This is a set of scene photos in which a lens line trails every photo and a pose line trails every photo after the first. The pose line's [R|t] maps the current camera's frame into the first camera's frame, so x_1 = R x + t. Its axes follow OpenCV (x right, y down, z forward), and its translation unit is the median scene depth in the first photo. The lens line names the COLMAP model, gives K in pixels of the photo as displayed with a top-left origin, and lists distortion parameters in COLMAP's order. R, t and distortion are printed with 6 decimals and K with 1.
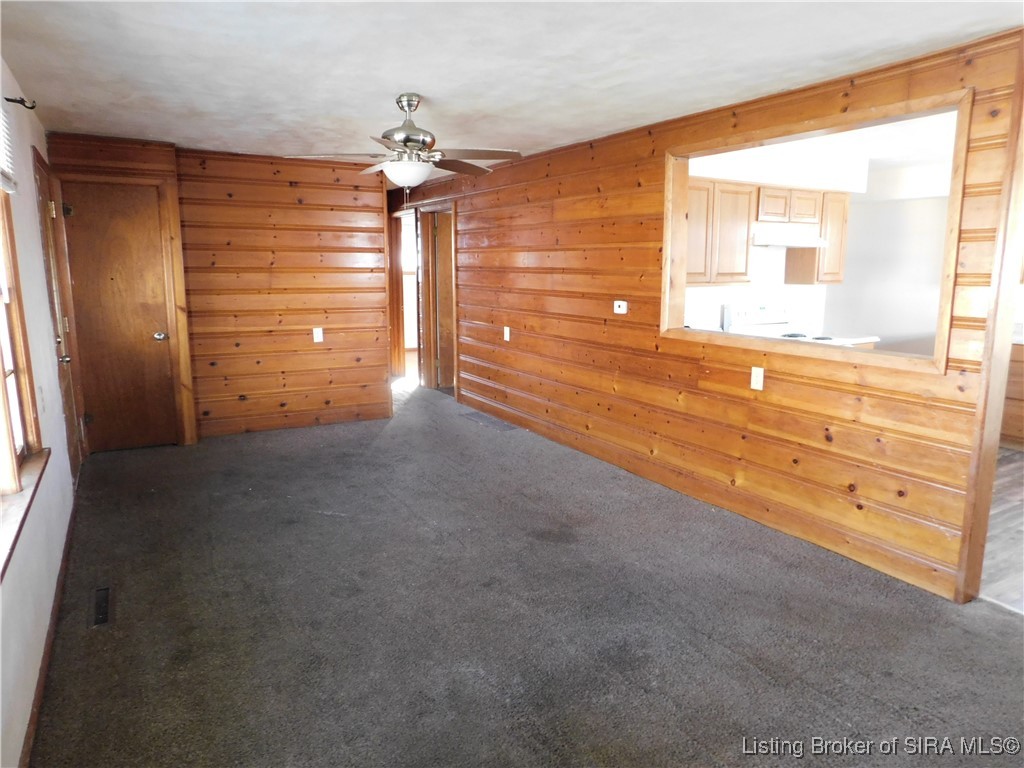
lens RADIAL K [[683.9, 0, 516.2], [0, 683.9, 387.9], [0, 0, 1]] dist [-0.014338, 0.013998]
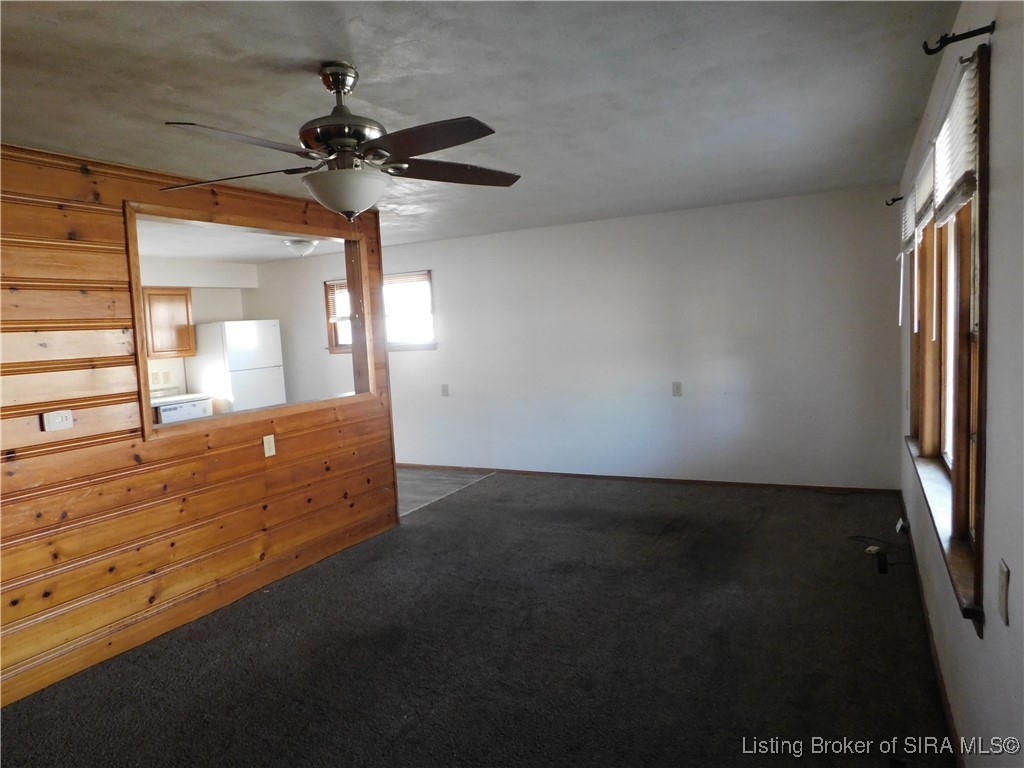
lens RADIAL K [[683.9, 0, 513.3], [0, 683.9, 380.2], [0, 0, 1]] dist [-0.014338, 0.013998]
pose [[-0.534061, -0.049120, 0.844018, -0.502996], [0.193698, 0.964648, 0.178705, -0.154620], [-0.822958, 0.258924, -0.505666, 0.807444]]
